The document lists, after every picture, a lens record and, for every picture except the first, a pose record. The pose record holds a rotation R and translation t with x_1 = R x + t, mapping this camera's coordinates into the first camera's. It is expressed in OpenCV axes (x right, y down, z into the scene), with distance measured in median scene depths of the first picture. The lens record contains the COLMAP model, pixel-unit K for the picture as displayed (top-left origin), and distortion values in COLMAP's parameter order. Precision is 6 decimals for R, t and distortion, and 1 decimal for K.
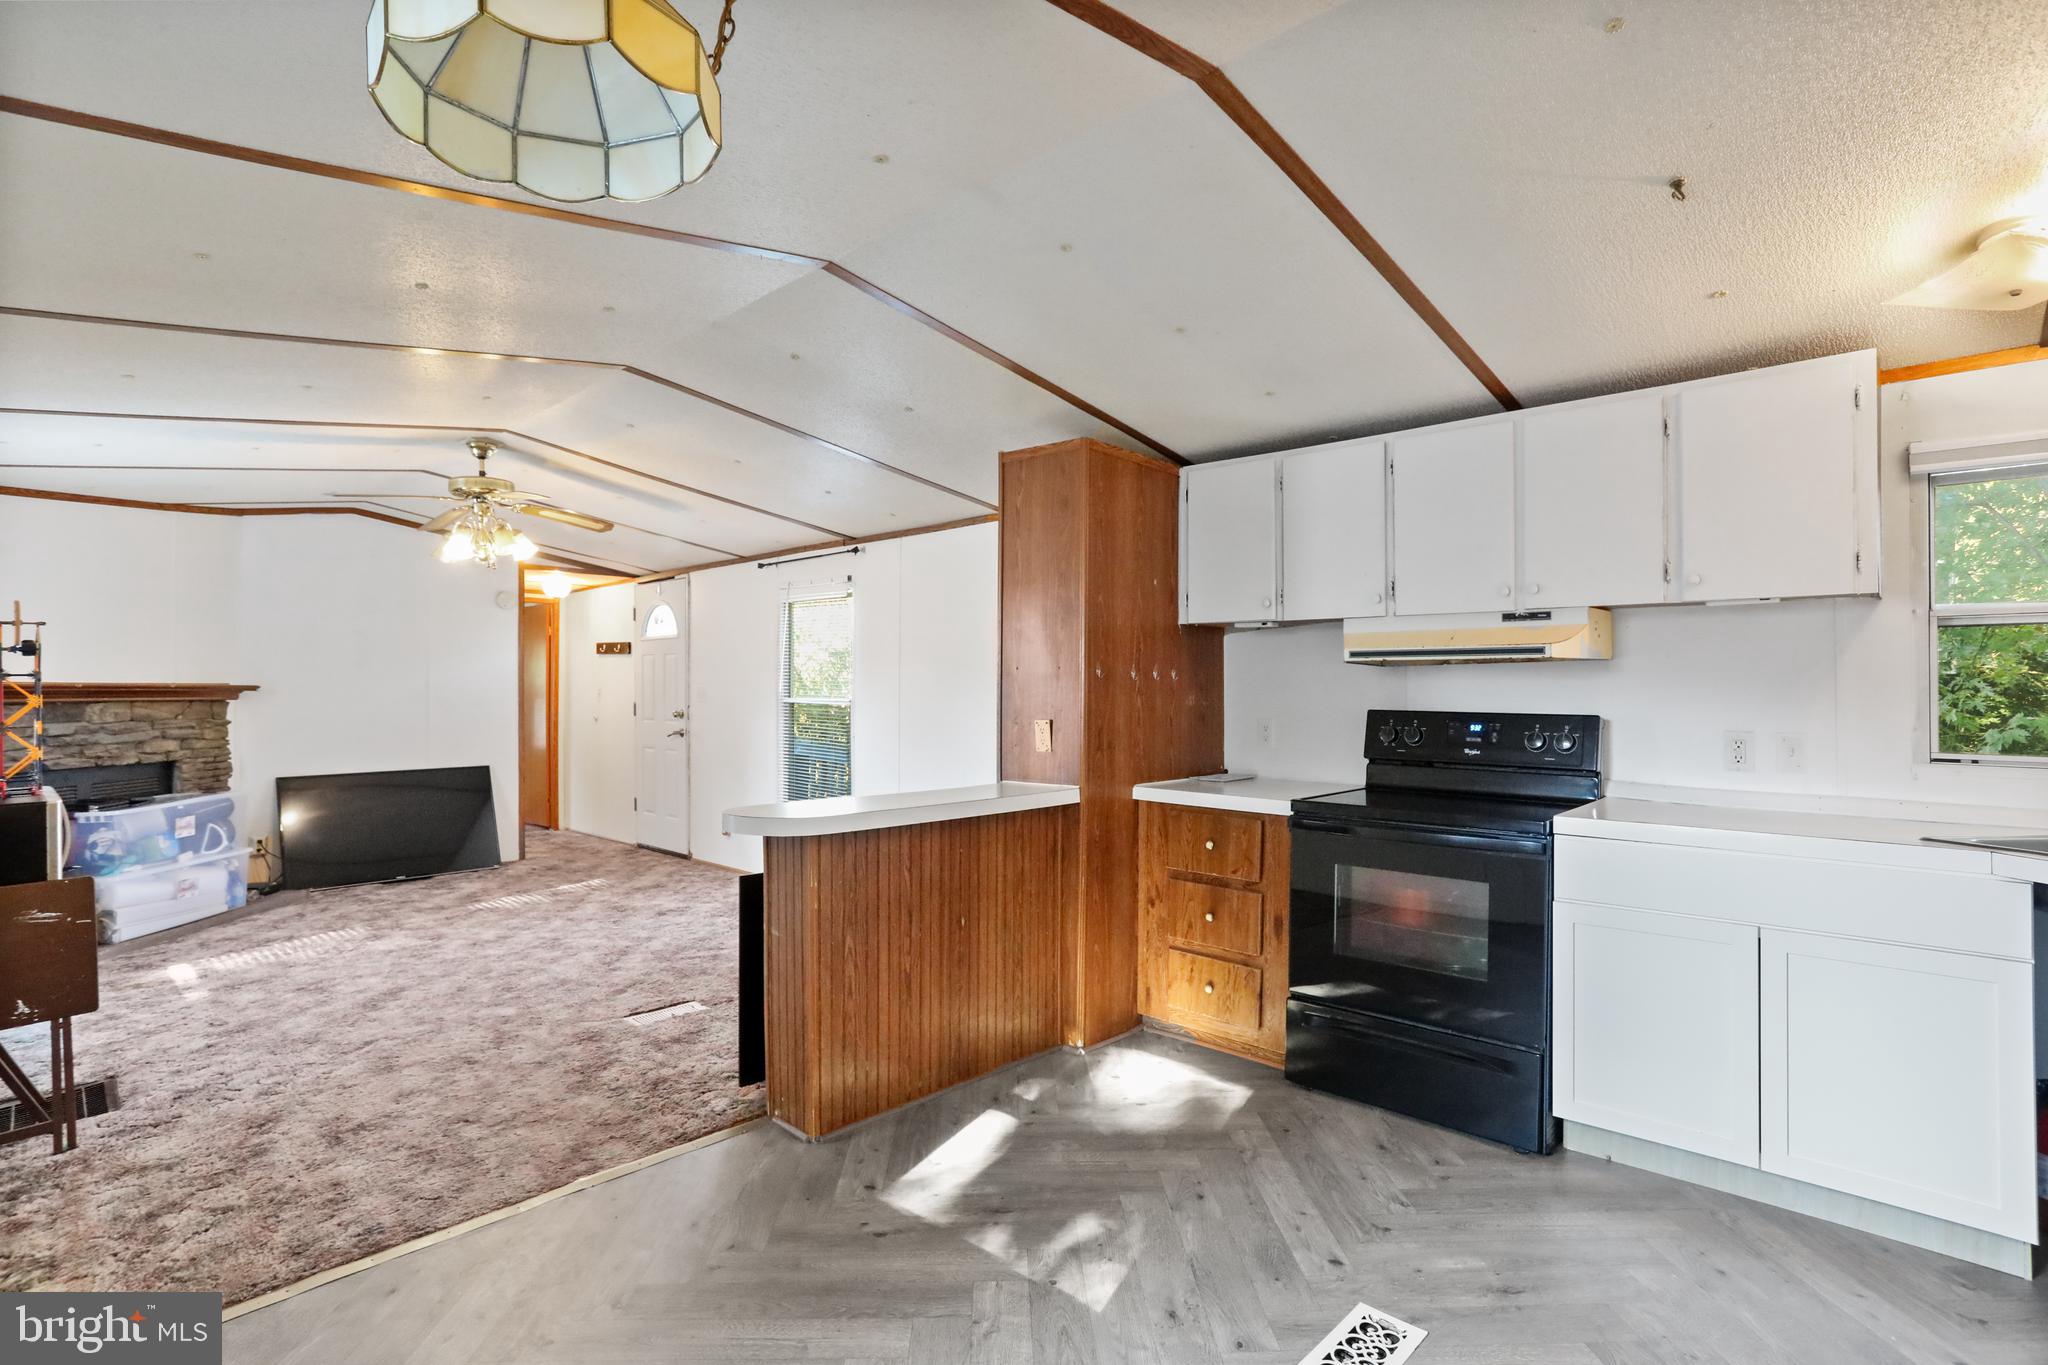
lens RADIAL K [[995.6, 0, 1022.7], [0, 995.6, 696.7], [0, 0, 1]] dist [-0.059387, 0.031197]
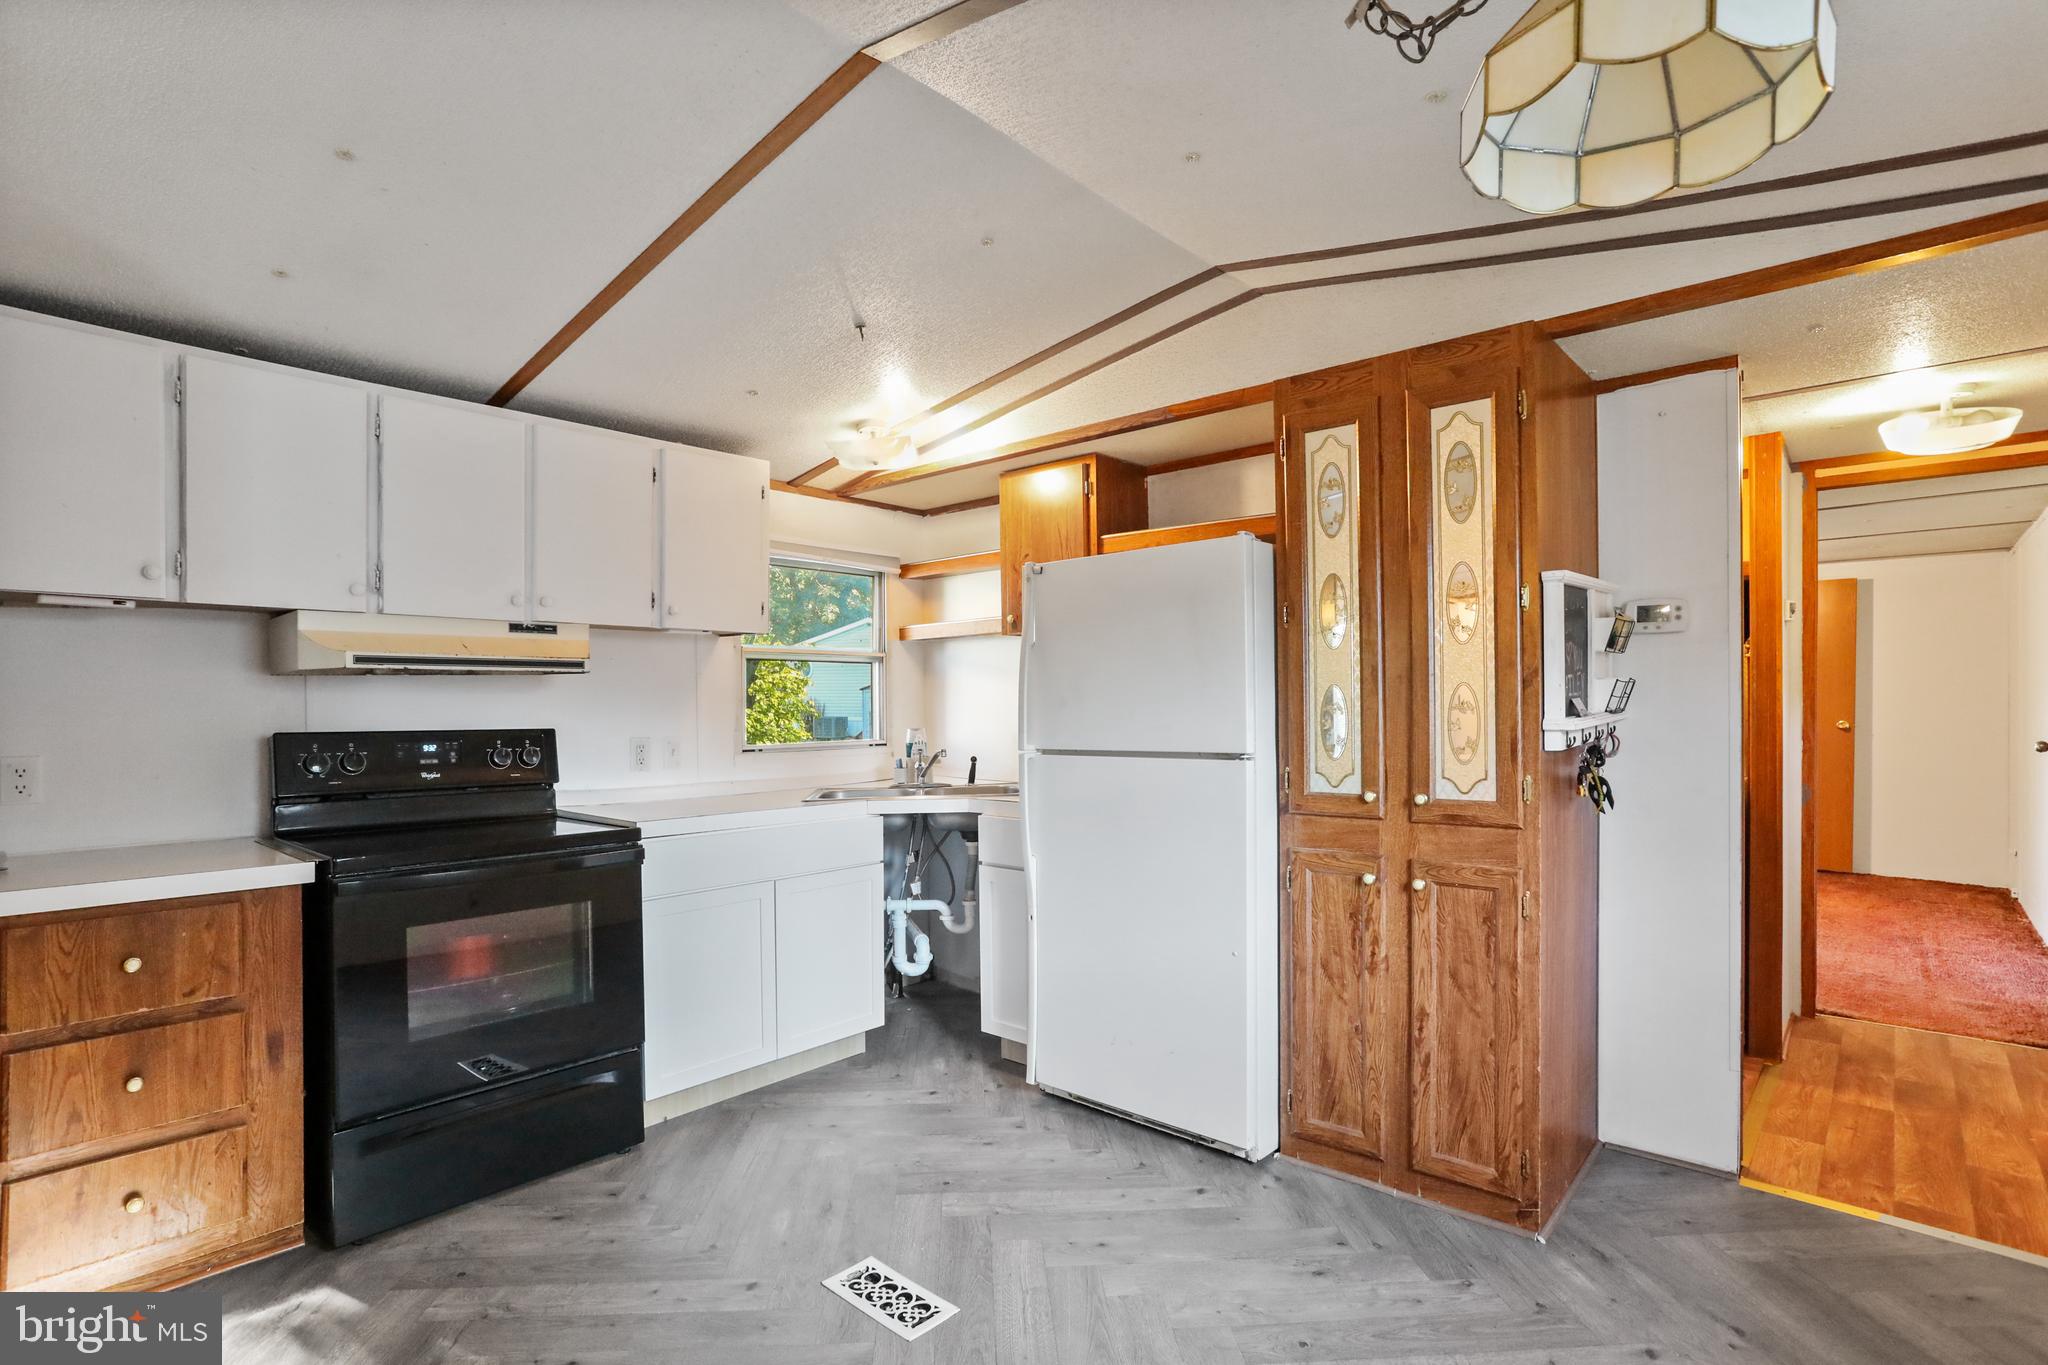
lens RADIAL K [[1001.1, 0, 1023.5], [0, 1001.1, 731.6], [0, 0, 1]] dist [-0.064774, 0.050161]
pose [[-0.027659, -0.031368, 0.999125, -0.329745], [0.014856, 0.999384, 0.031788, -0.002525], [-0.999507, 0.015723, -0.027176, 0.374572]]
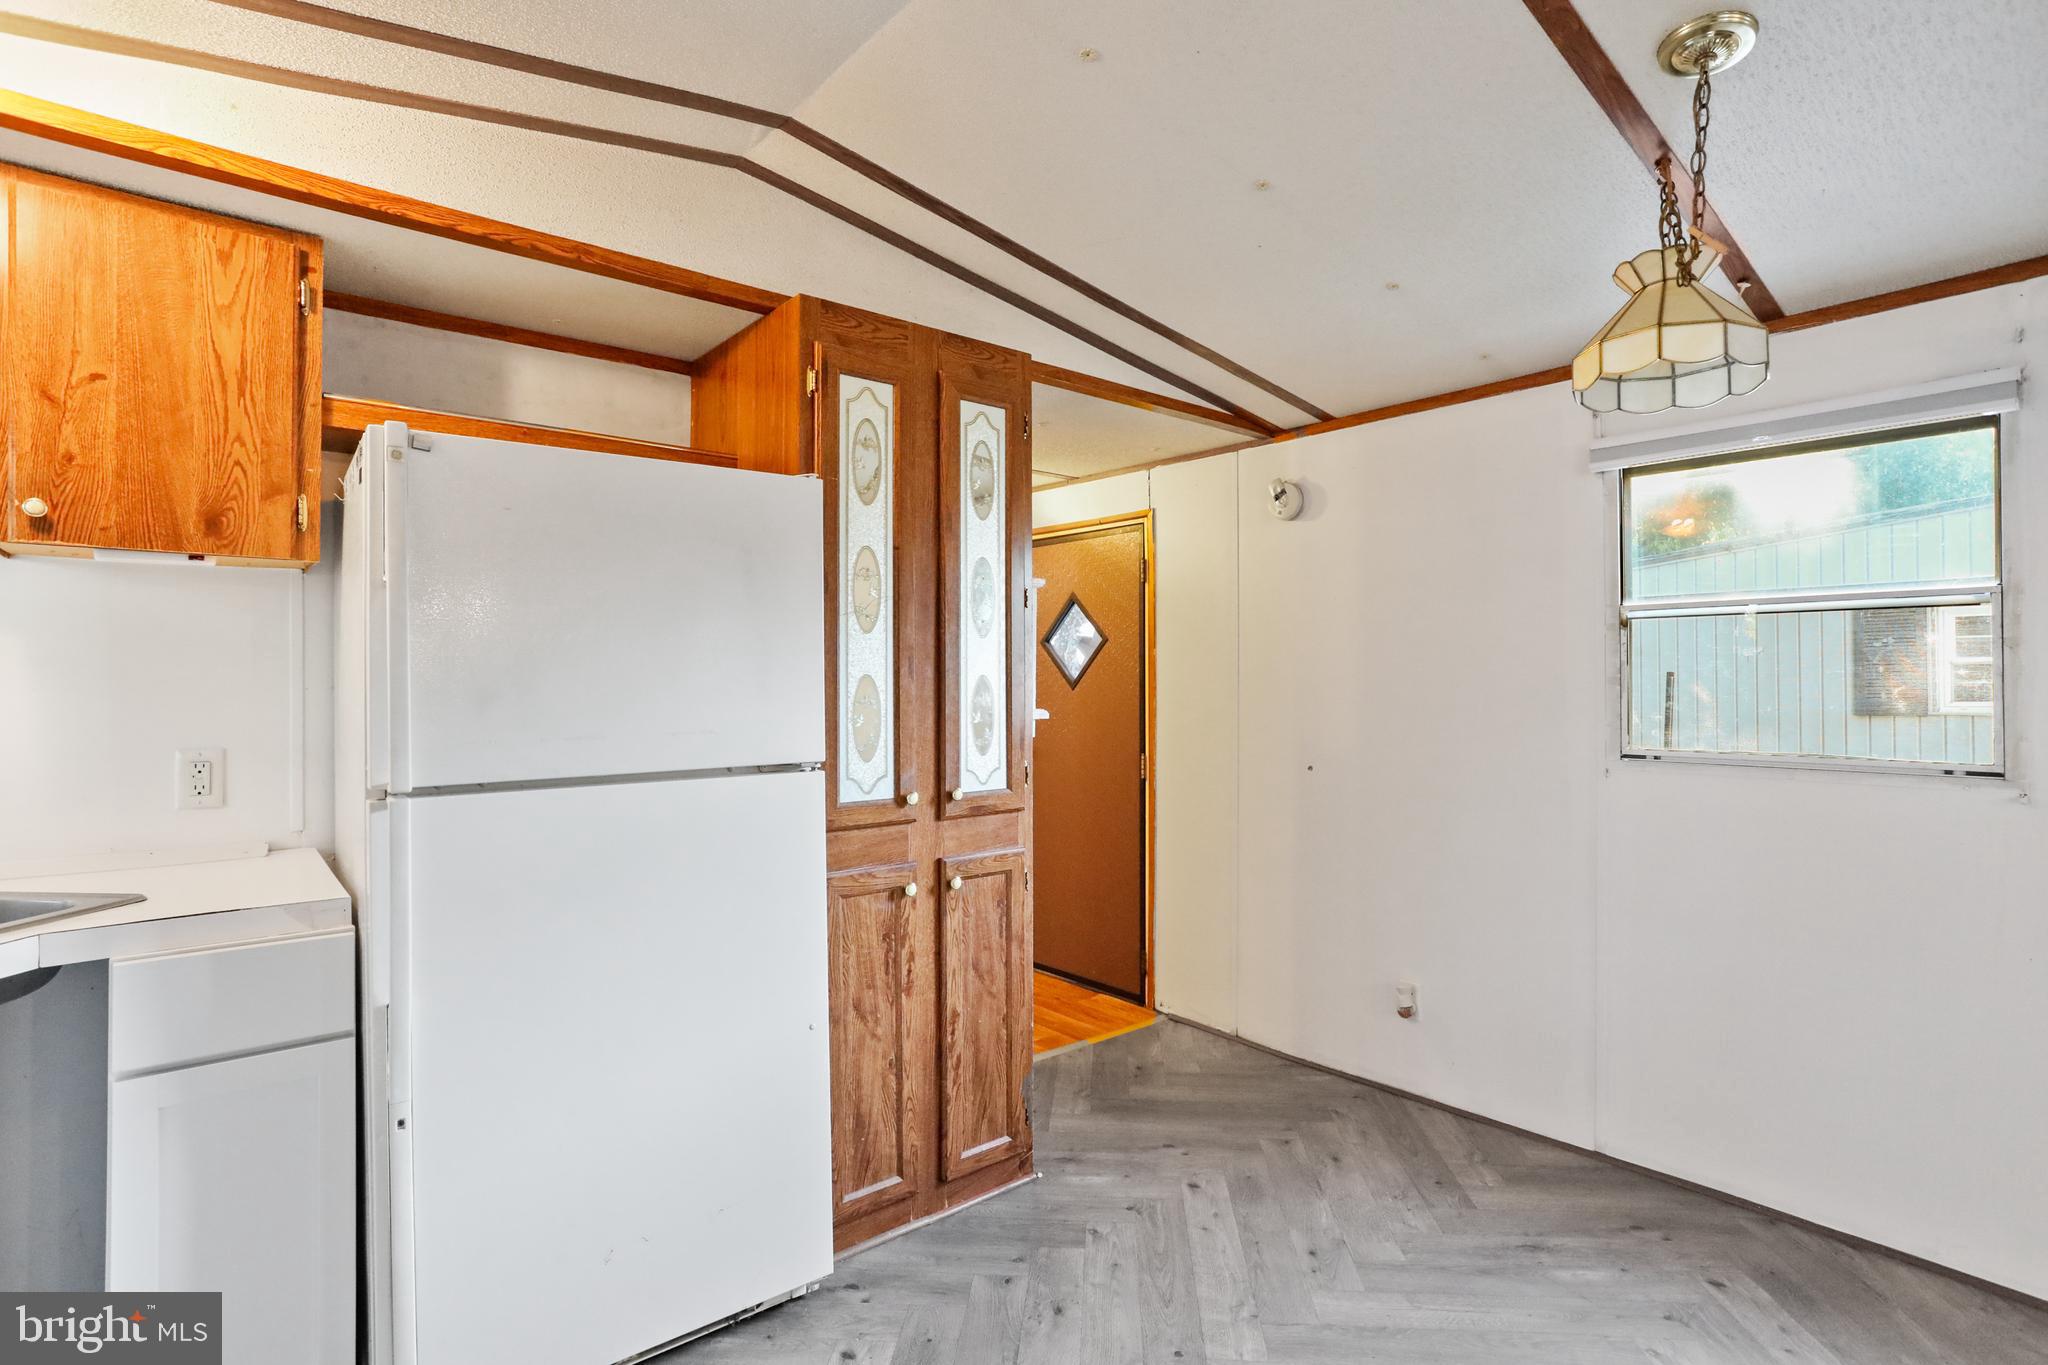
lens RADIAL K [[995.6, 0, 1022.7], [0, 995.6, 696.7], [0, 0, 1]] dist [-0.059387, 0.031197]
pose [[-0.991525, 0.004310, 0.129845, 0.094135], [0.005978, 0.999904, 0.012464, -0.003598], [-0.129779, 0.013134, -0.991456, 0.657530]]
